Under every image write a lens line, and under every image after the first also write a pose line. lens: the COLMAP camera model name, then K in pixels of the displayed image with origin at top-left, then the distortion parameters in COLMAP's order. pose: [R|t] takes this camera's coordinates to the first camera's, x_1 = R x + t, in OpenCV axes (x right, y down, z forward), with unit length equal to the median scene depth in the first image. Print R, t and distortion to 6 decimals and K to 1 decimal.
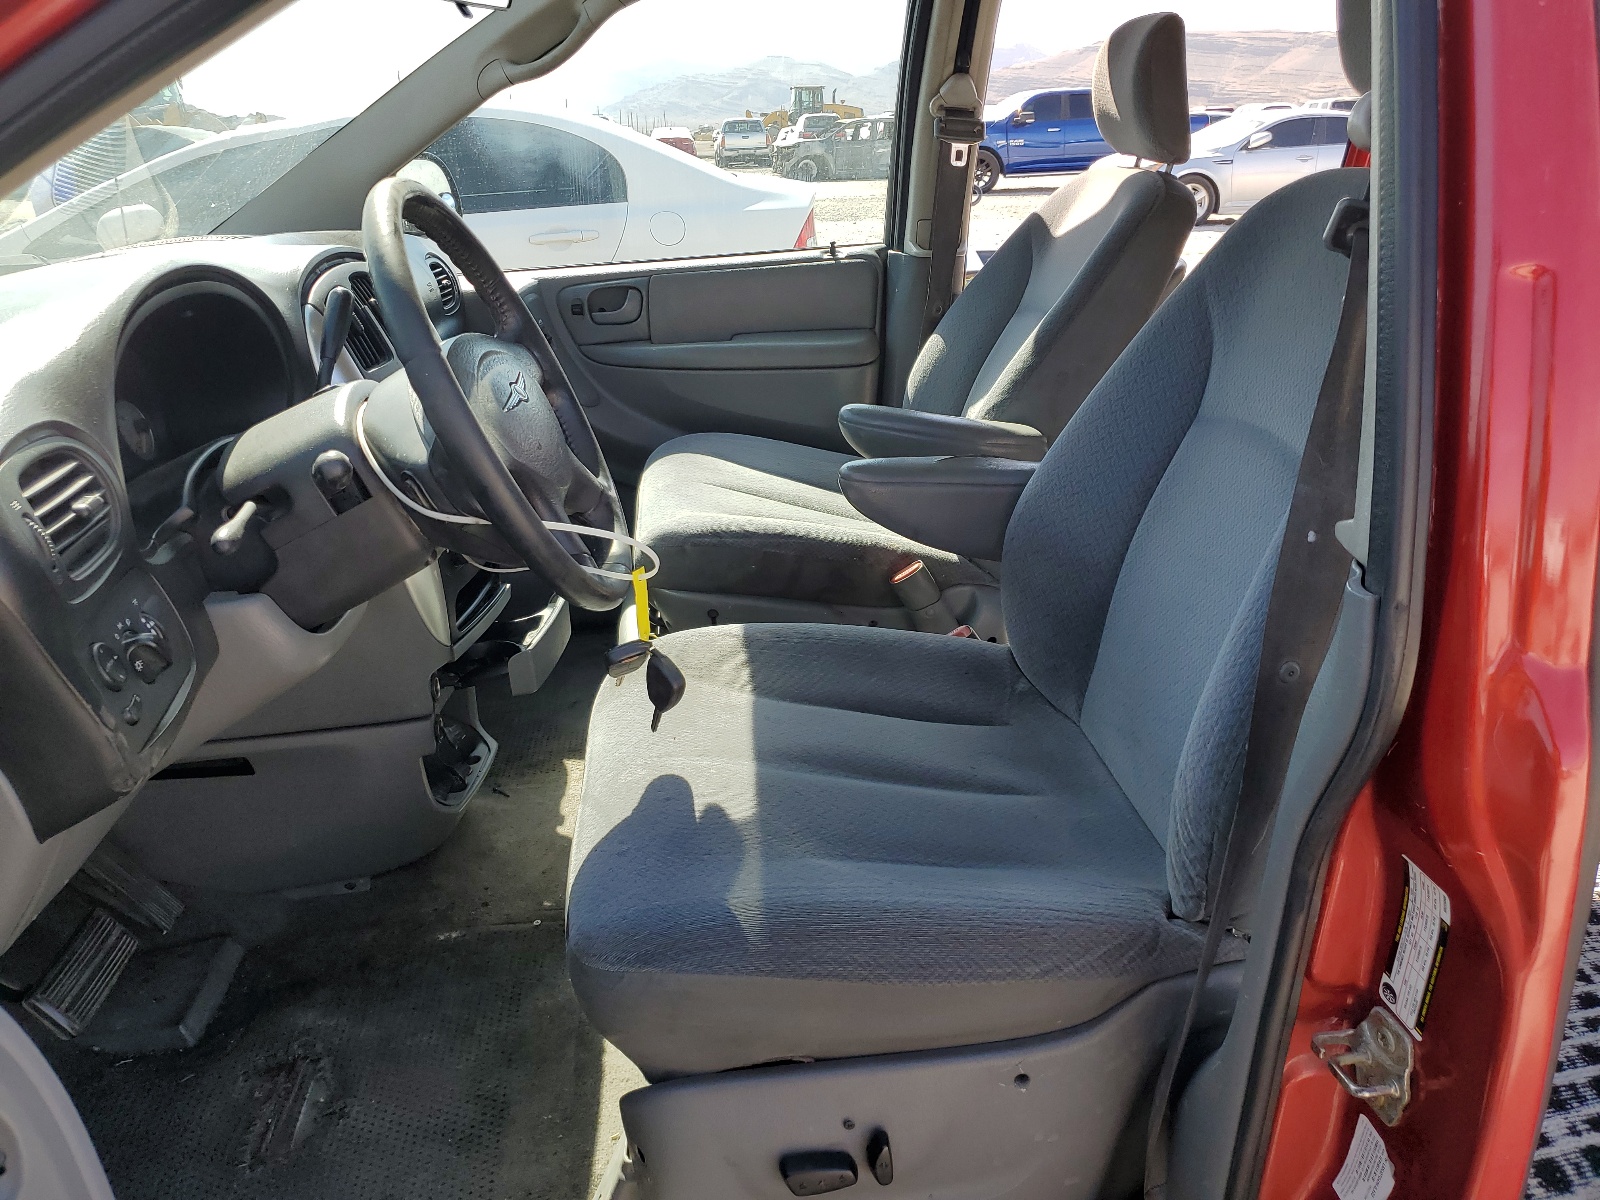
lens RADIAL K [[1166.2, 0, 800.0], [0, 1166.2, 600.0], [0, 0, 1]] dist [0.000766, -0.001441]
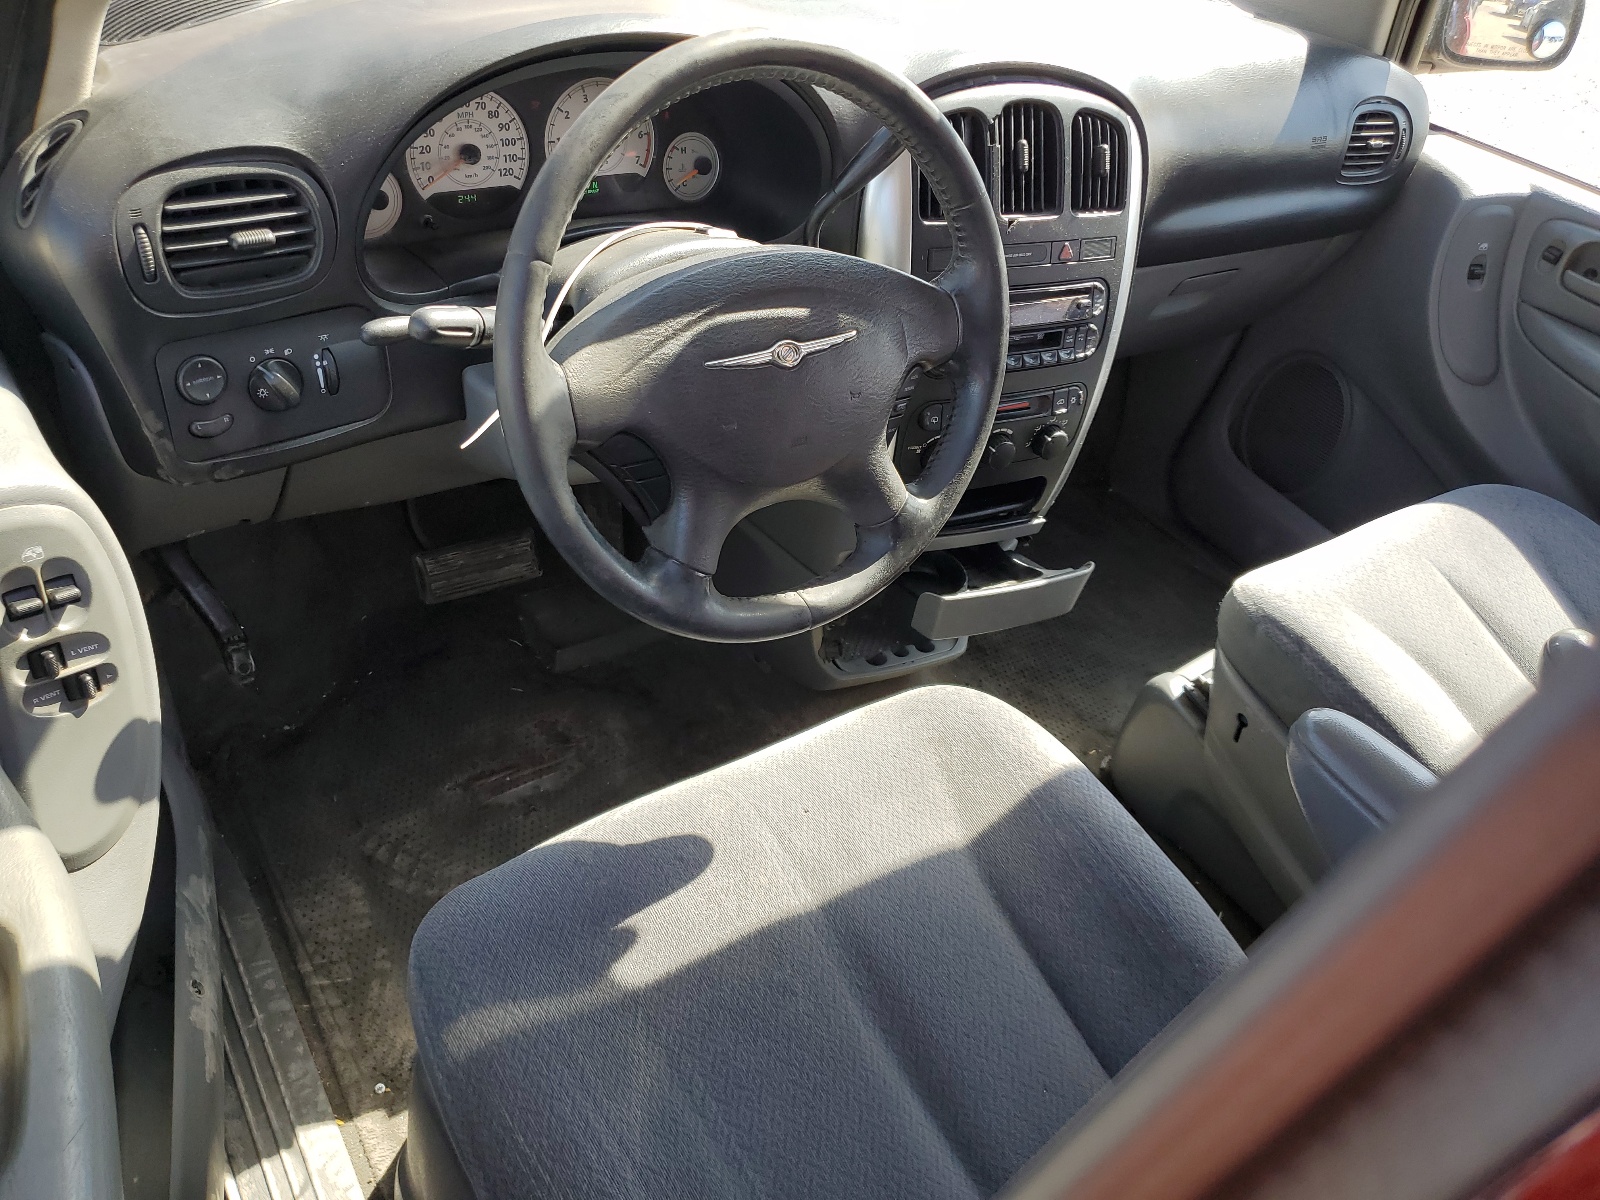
lens RADIAL K [[1166.2, 0, 800.0], [0, 1166.2, 600.0], [0, 0, 1]] dist [0.000766, -0.001441]
pose [[0.481929, 0.651757, -0.585625, 0.234386], [-0.501222, 0.753271, 0.425864, -0.296027], [0.718694, 0.088292, 0.689698, 0.397413]]
